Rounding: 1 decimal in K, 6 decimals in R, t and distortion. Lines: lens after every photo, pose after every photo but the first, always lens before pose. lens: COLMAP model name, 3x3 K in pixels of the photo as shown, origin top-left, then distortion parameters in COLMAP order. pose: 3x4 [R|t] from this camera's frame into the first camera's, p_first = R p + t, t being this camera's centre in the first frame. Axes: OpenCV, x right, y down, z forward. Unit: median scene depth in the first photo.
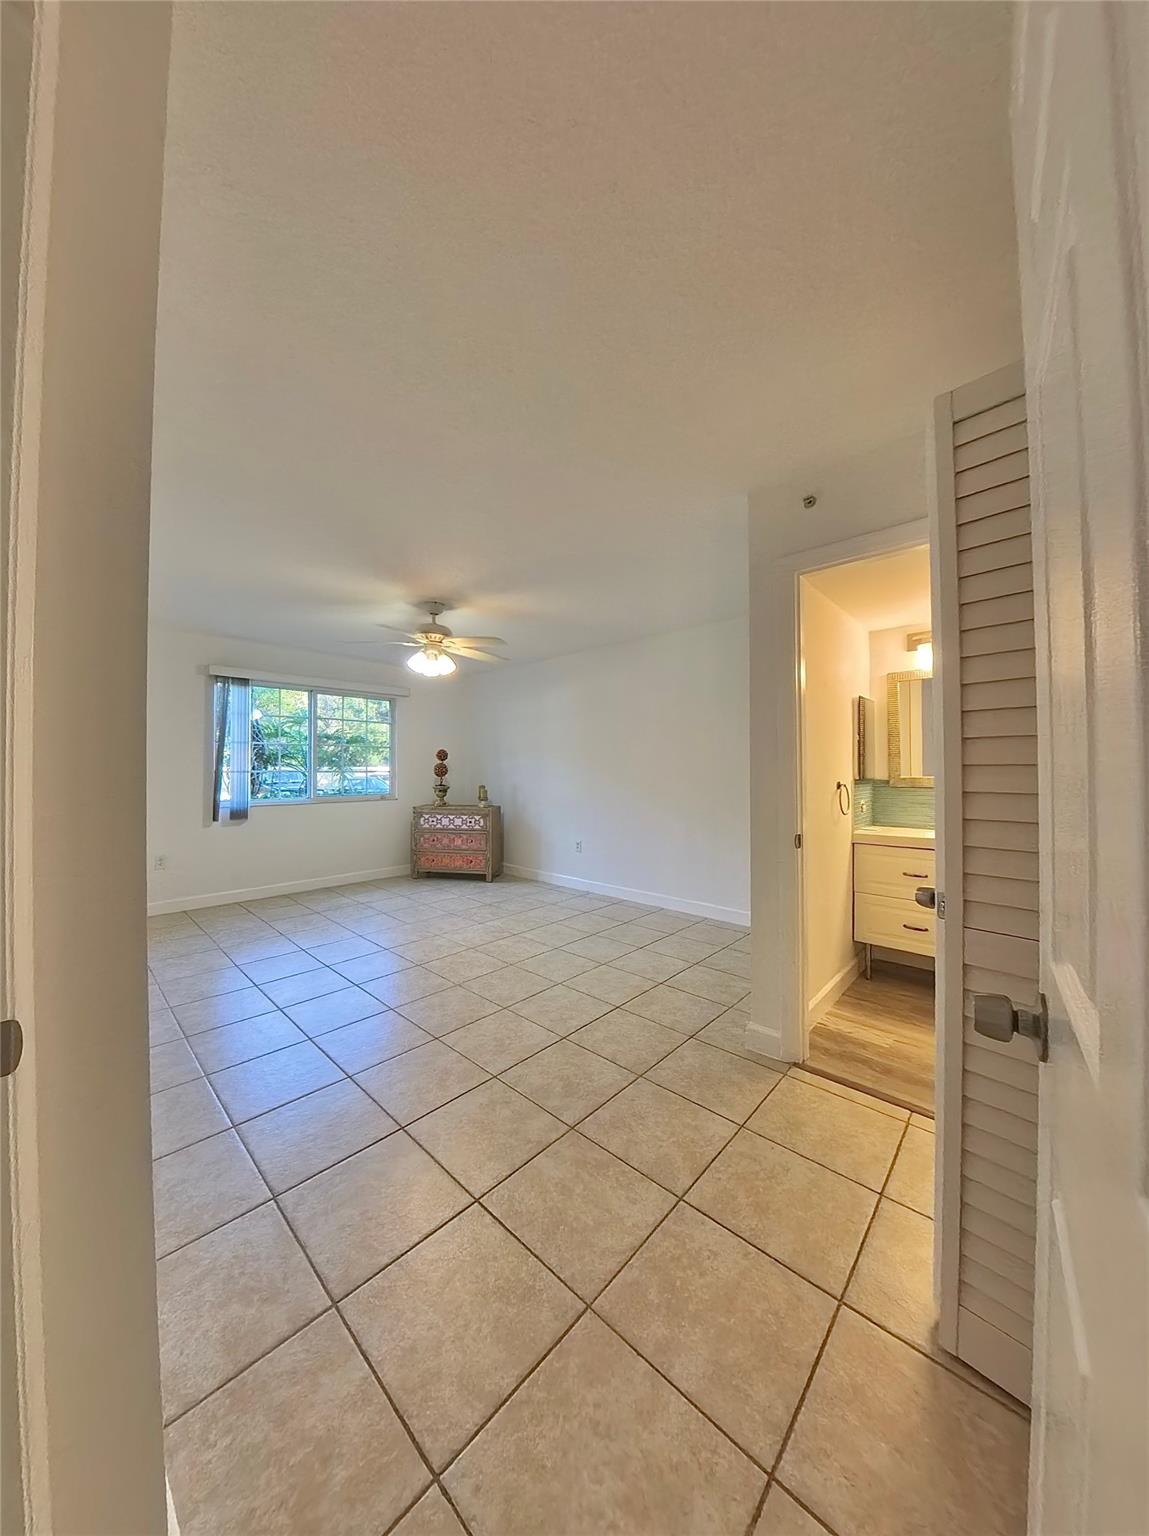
lens RADIAL K [[503.3, 0, 540.7], [0, 503.3, 763.7], [0, 0, 1]] dist [-0.019034, -0.000205]
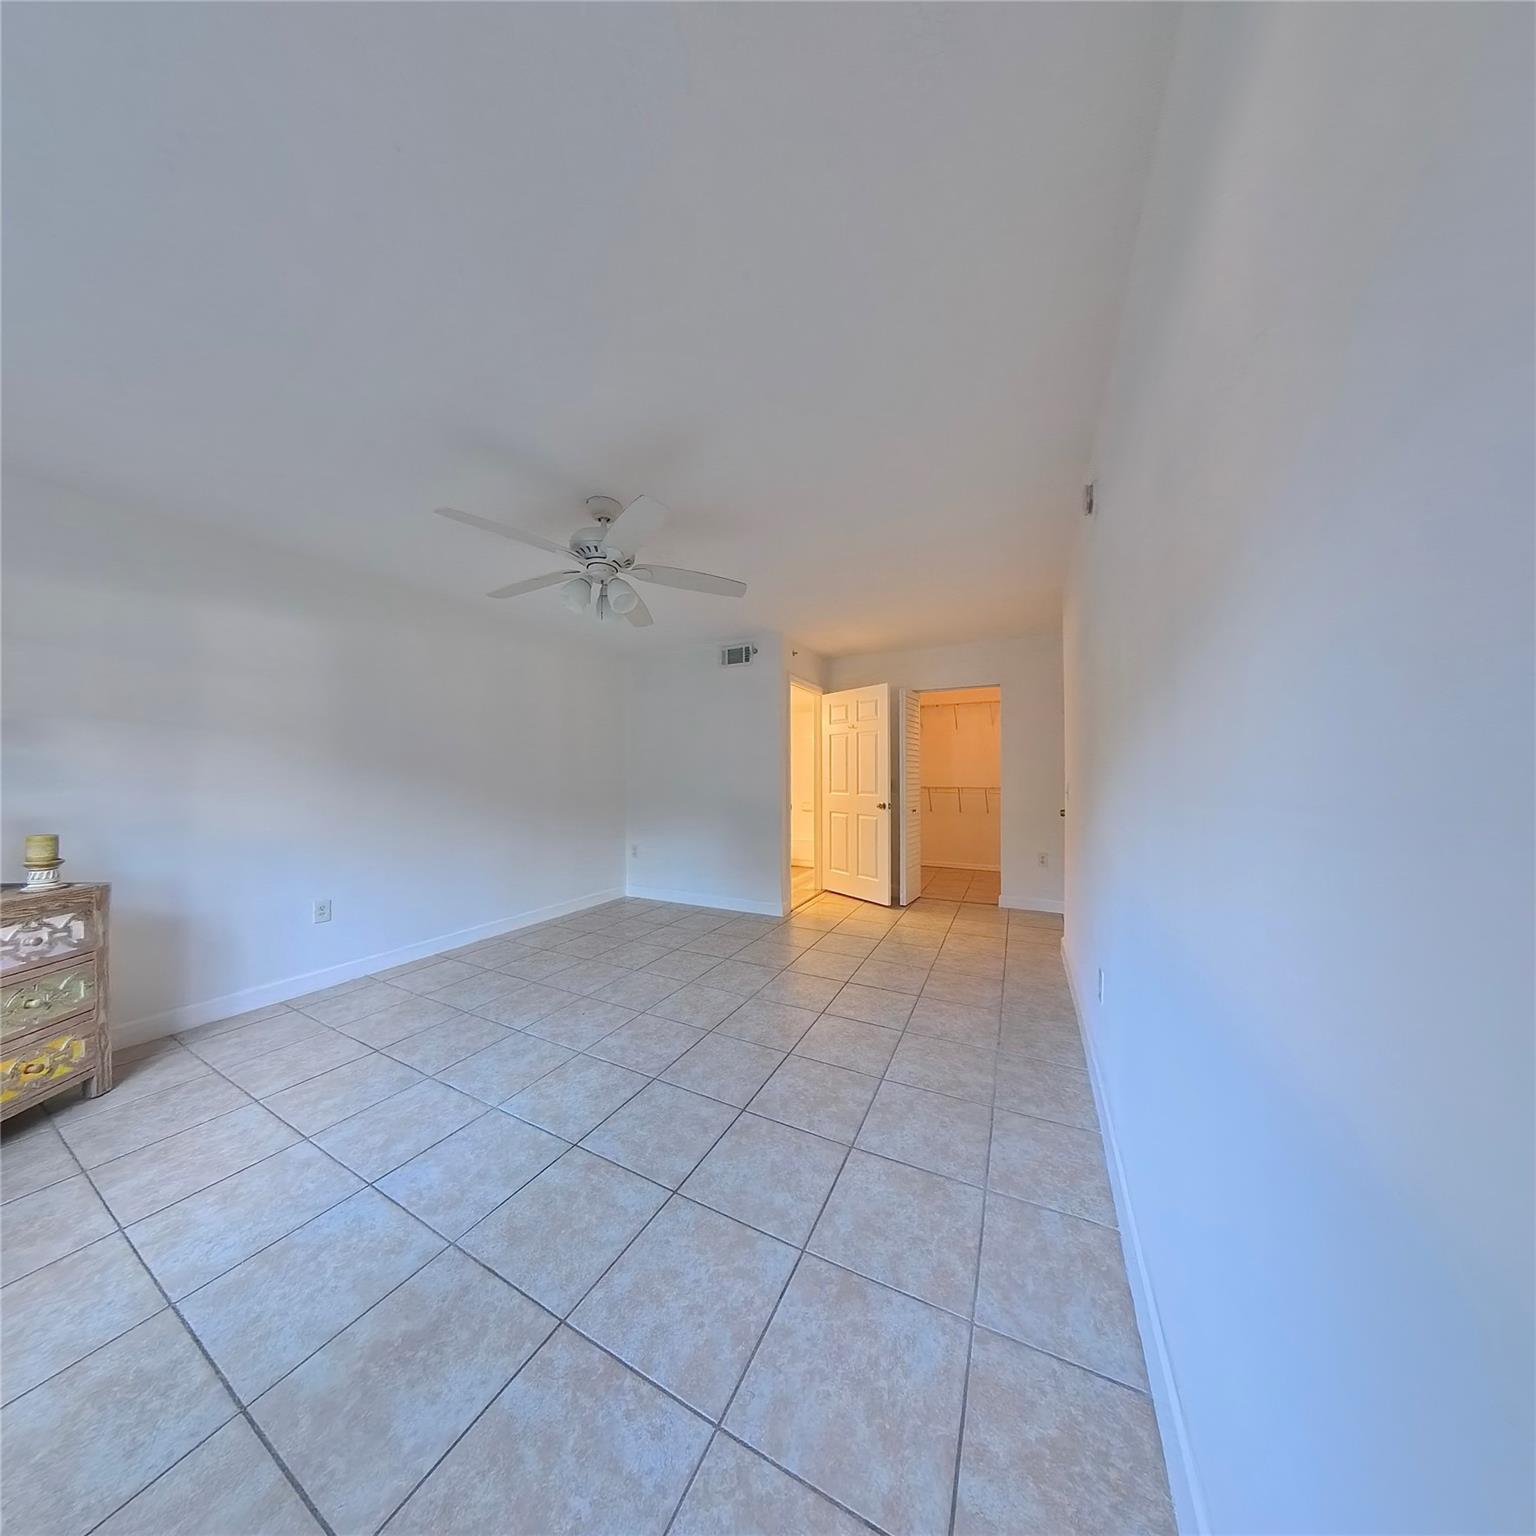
lens RADIAL K [[500.8, 0, 768.6], [0, 500.8, 769.0], [0, 0, 1]] dist [-0.019387, 0.000063]
pose [[-0.314446, 0.012017, 0.949199, -0.890570], [-0.007611, 0.999856, -0.015180, 0.015116], [-0.949245, -0.011997, -0.314310, 1.041779]]
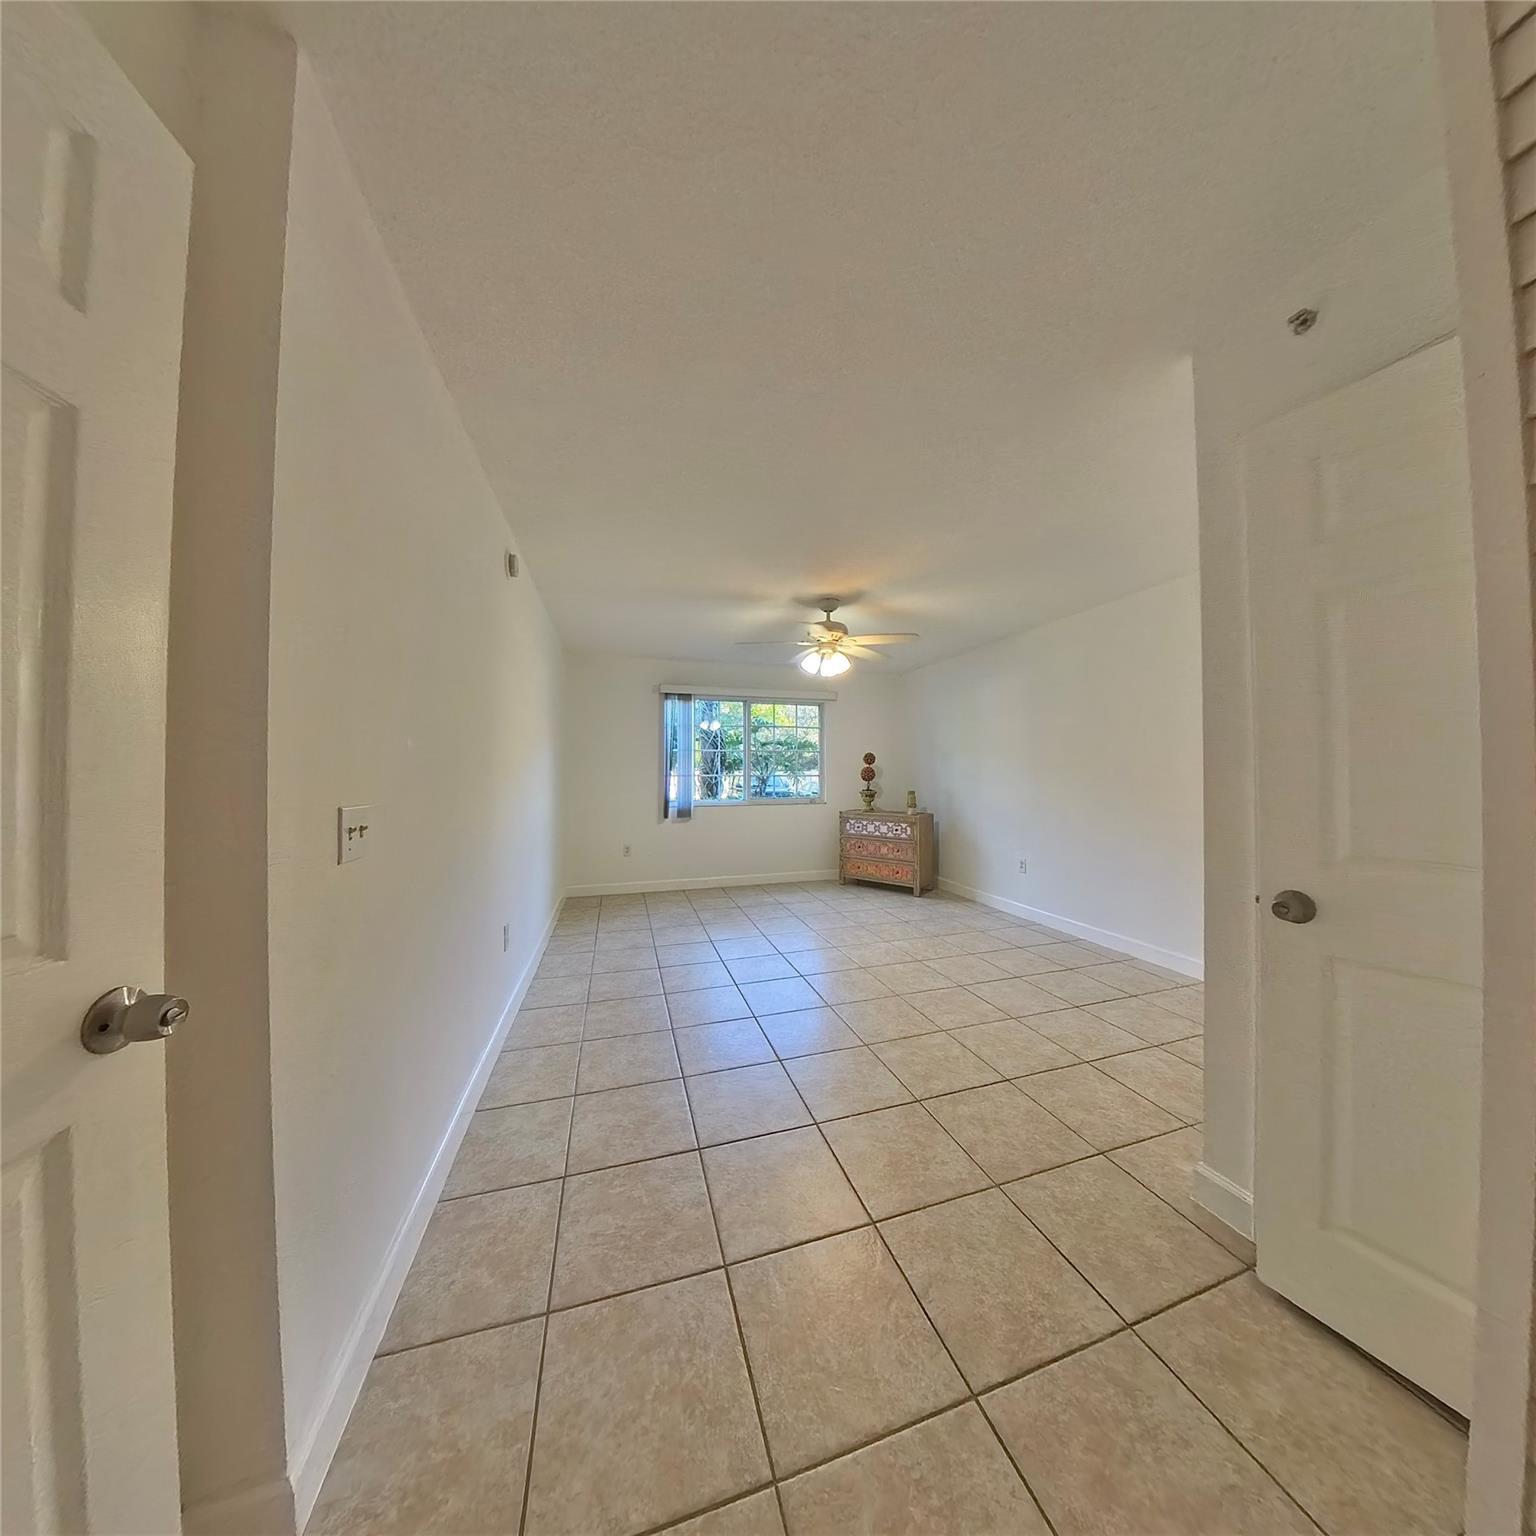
lens RADIAL K [[500.8, 0, 768.6], [0, 500.8, 769.0], [0, 0, 1]] dist [-0.019387, 0.000063]
pose [[0.881415, -0.003702, -0.472328, 0.140671], [0.004906, 0.999987, 0.001316, 0.000593], [0.472317, -0.003477, 0.881422, 0.109708]]
